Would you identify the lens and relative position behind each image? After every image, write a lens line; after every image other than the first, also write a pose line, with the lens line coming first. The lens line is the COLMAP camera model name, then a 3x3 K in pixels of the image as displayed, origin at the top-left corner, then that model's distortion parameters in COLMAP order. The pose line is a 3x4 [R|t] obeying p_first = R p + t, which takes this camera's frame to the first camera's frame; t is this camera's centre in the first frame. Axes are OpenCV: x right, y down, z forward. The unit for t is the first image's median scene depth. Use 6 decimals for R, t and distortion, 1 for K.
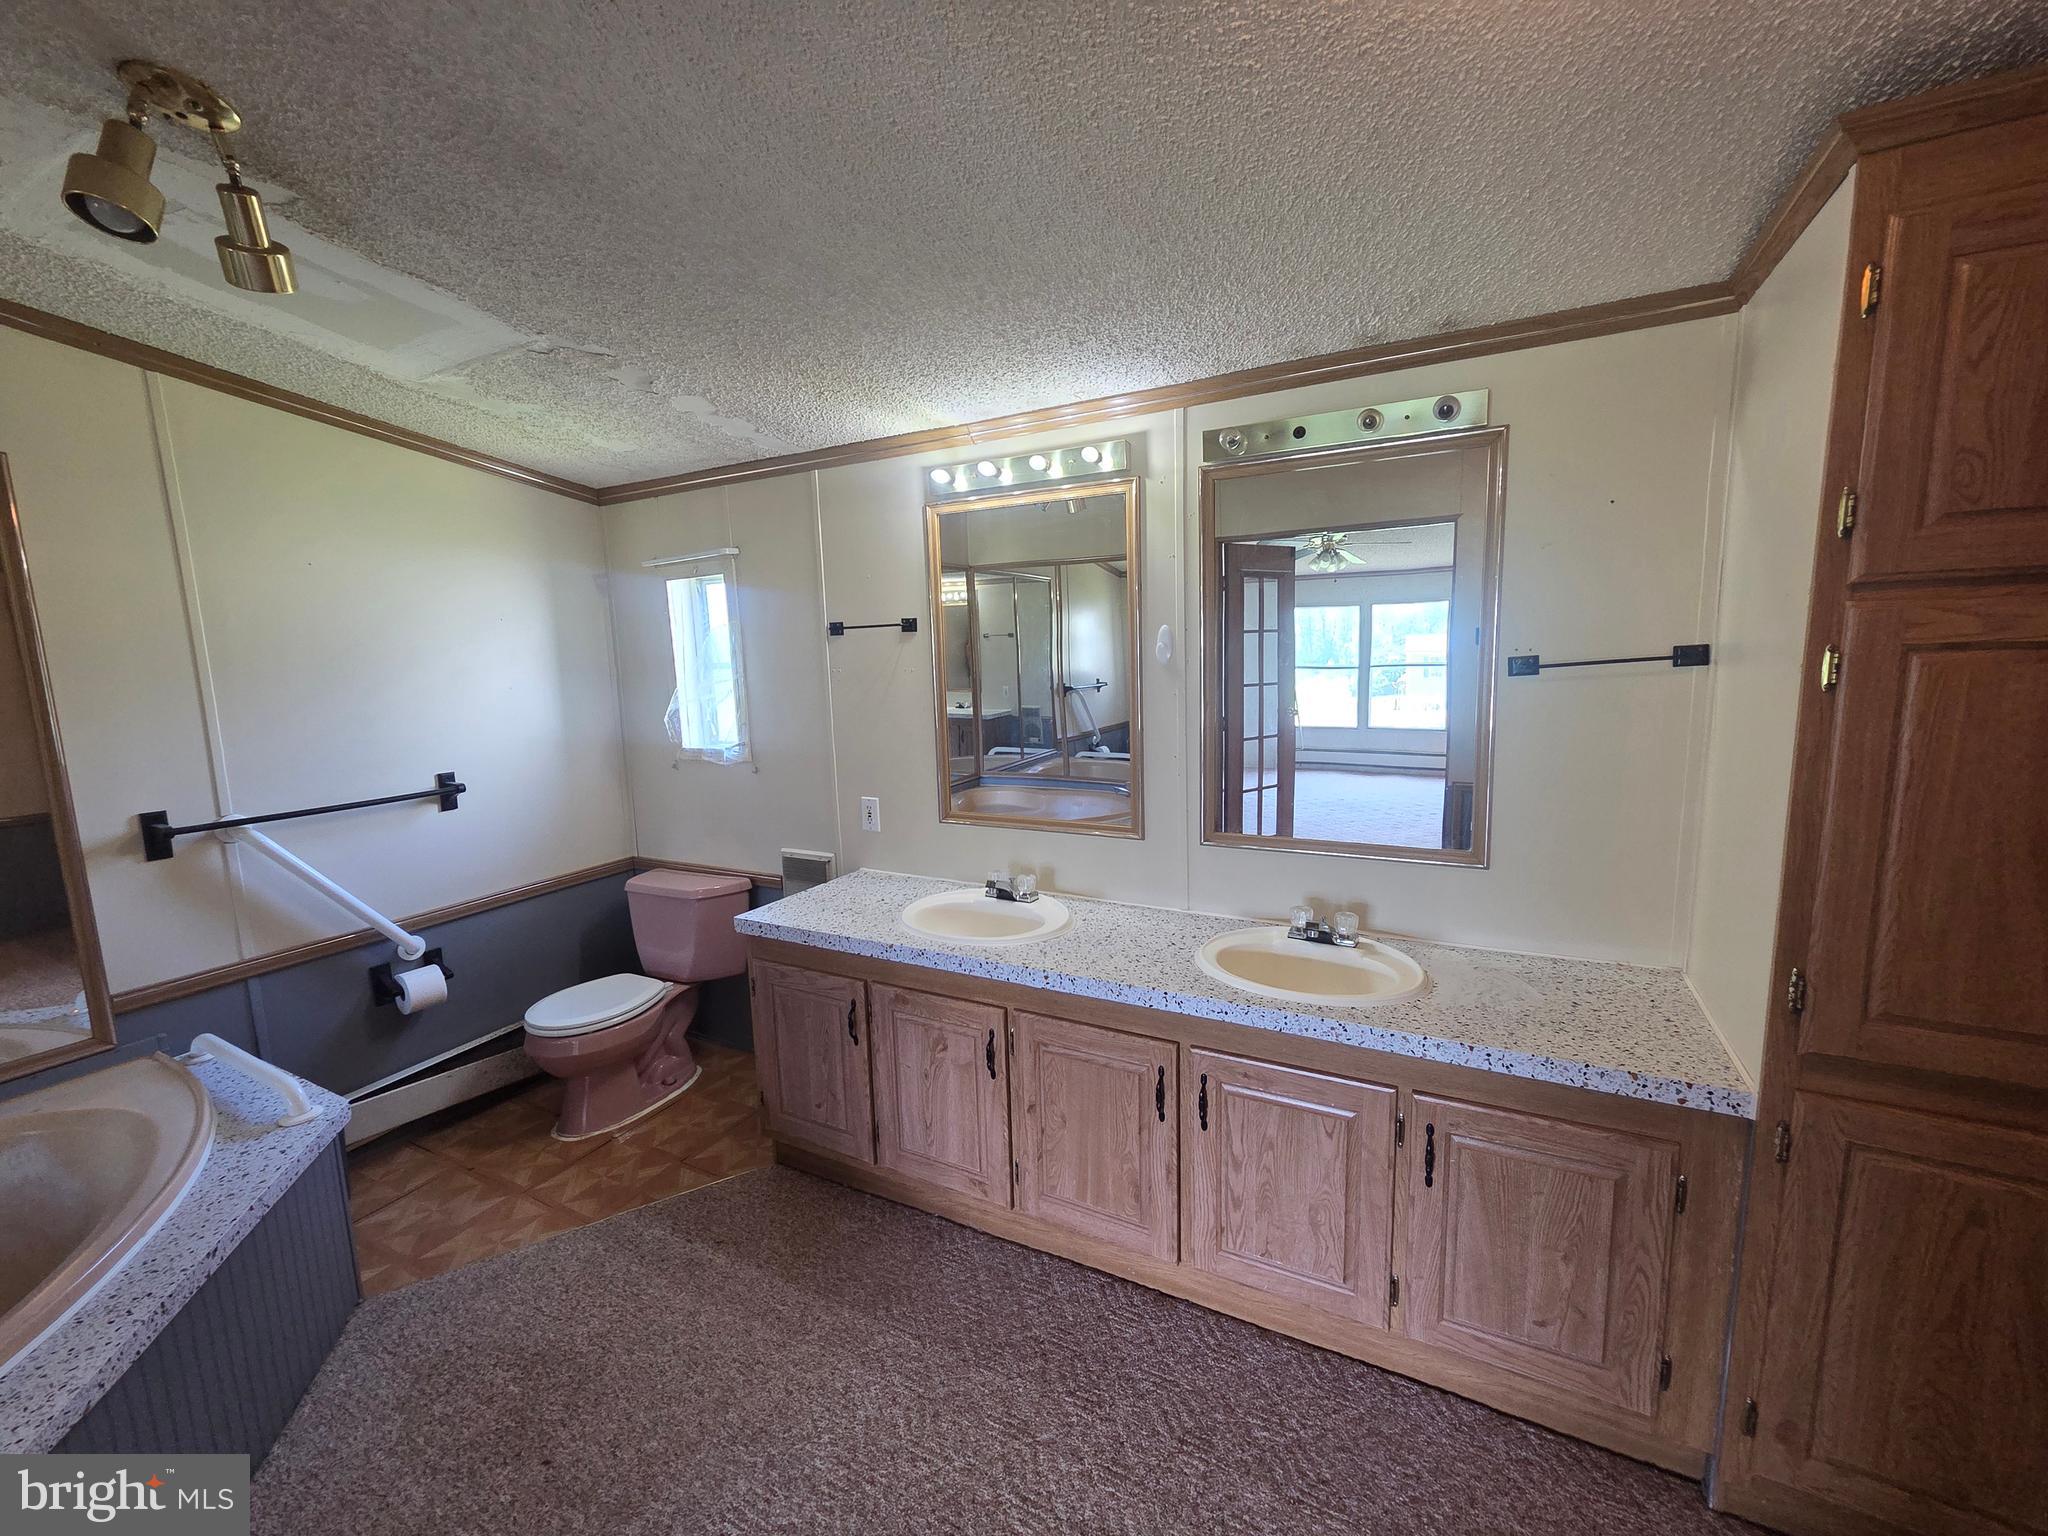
lens RADIAL K [[839.5, 0, 1014.0], [0, 839.5, 765.4], [0, 0, 1]] dist [-0.000369, 0.000484]
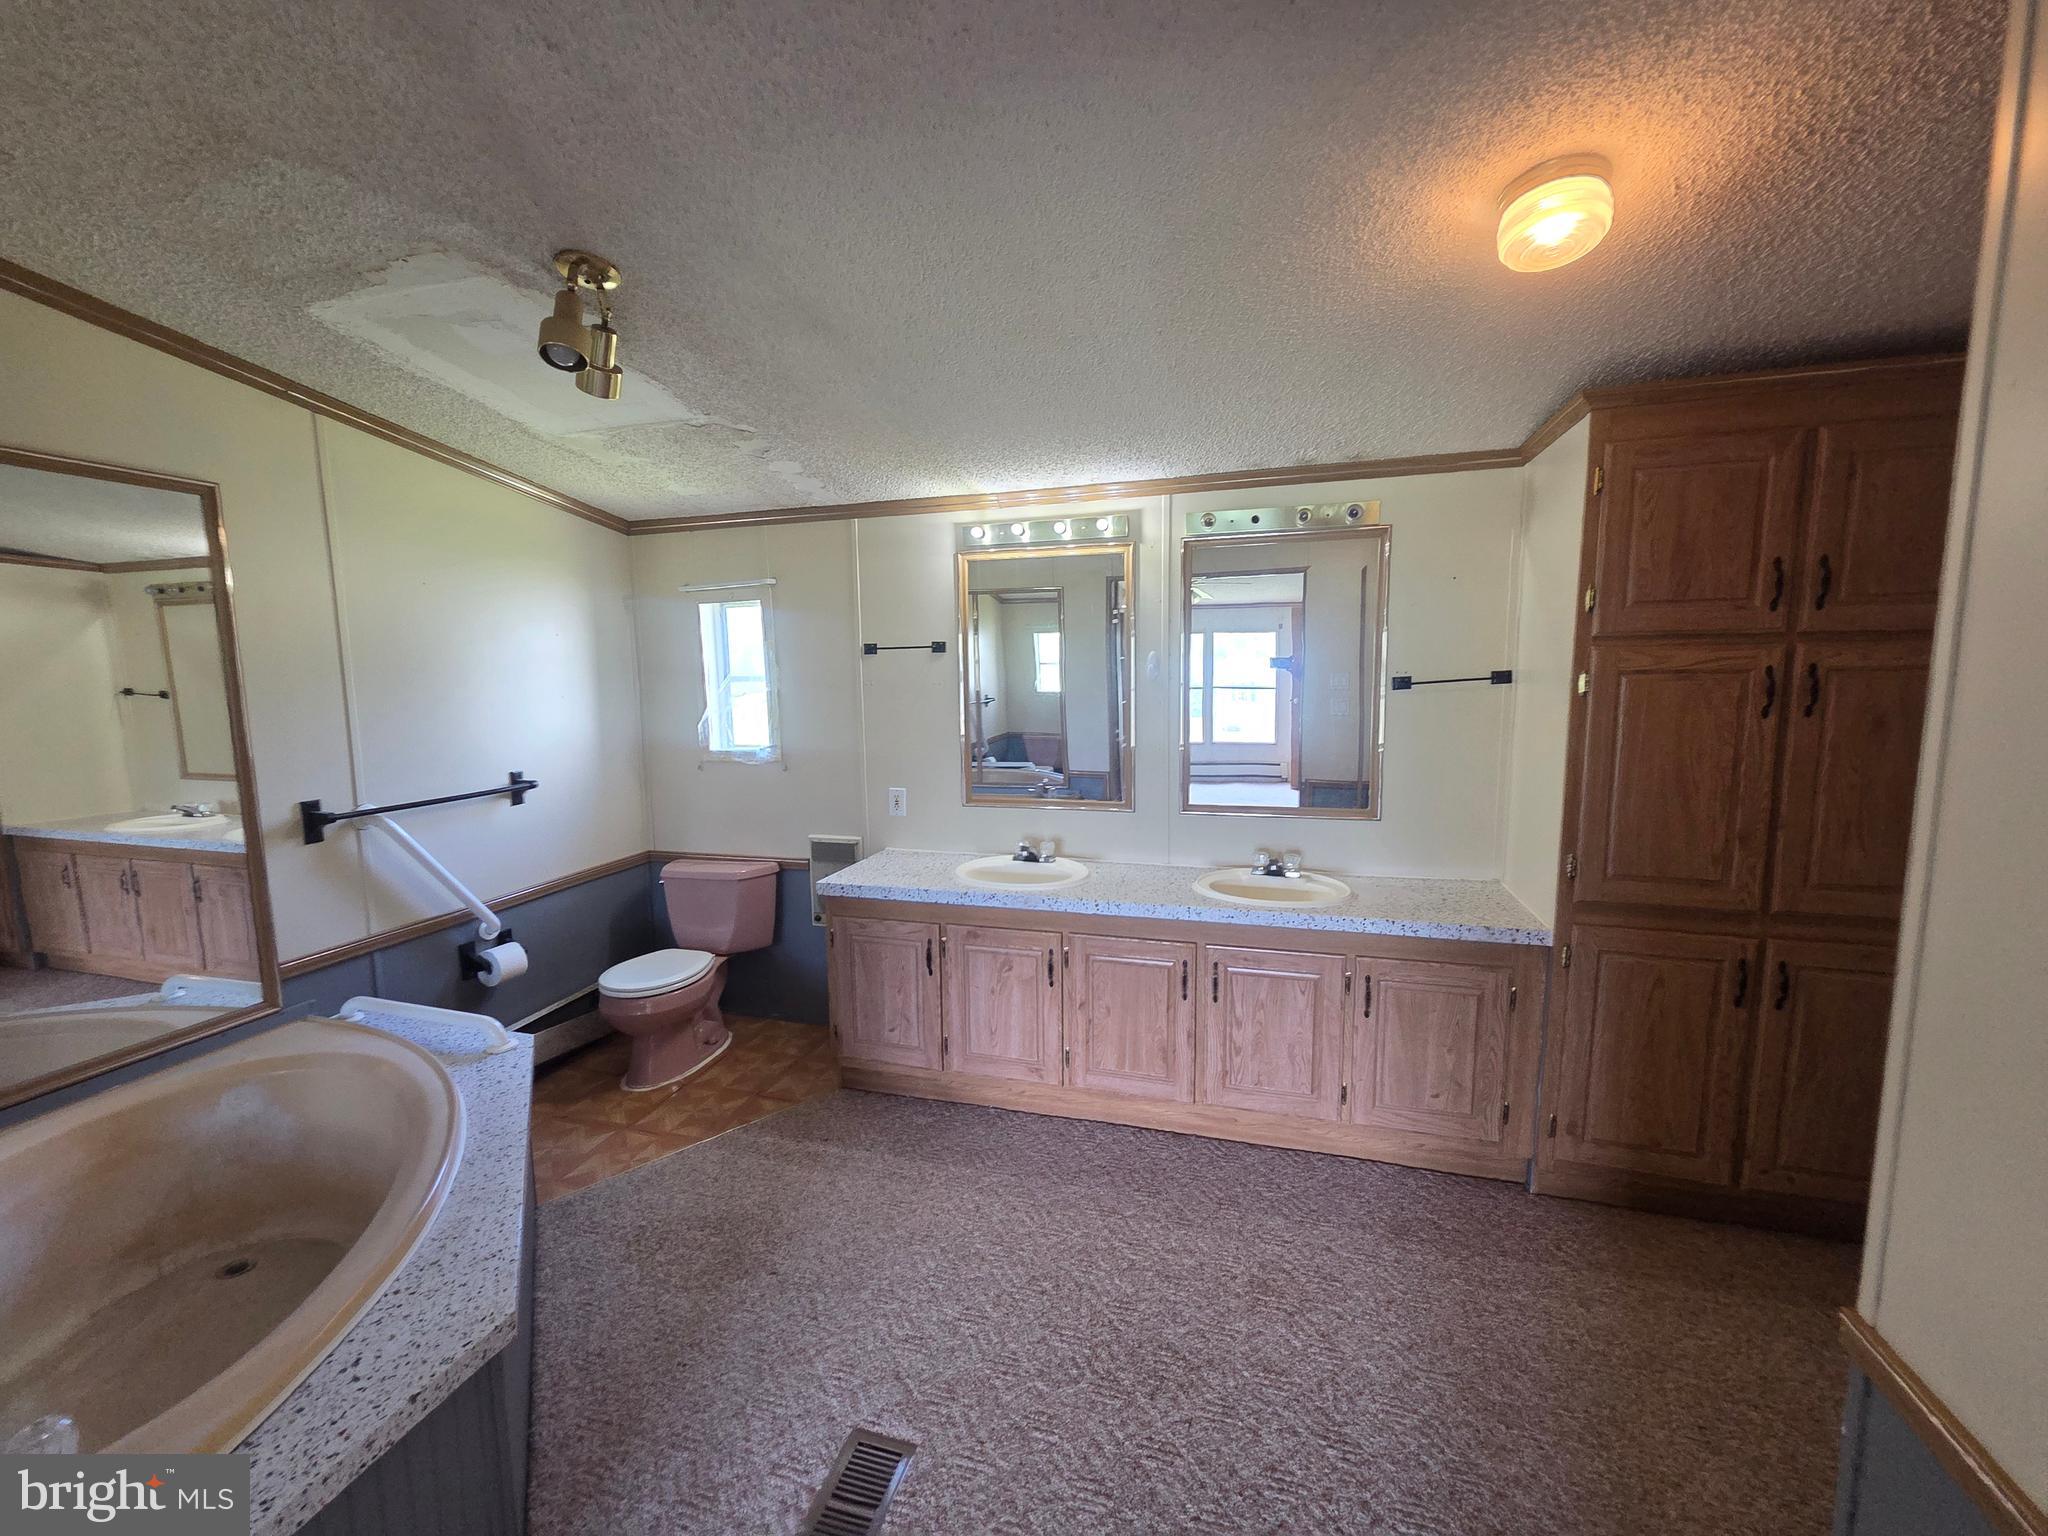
lens RADIAL K [[819.5, 0, 1024.0], [0, 819.5, 768.0], [0, 0, 1]] dist [0.000265, -0.000170]
pose [[0.980550, -0.009558, 0.196036, -0.324043], [0.013578, 0.999724, -0.019174, 0.049144], [-0.195799, 0.021463, 0.980409, -0.284326]]
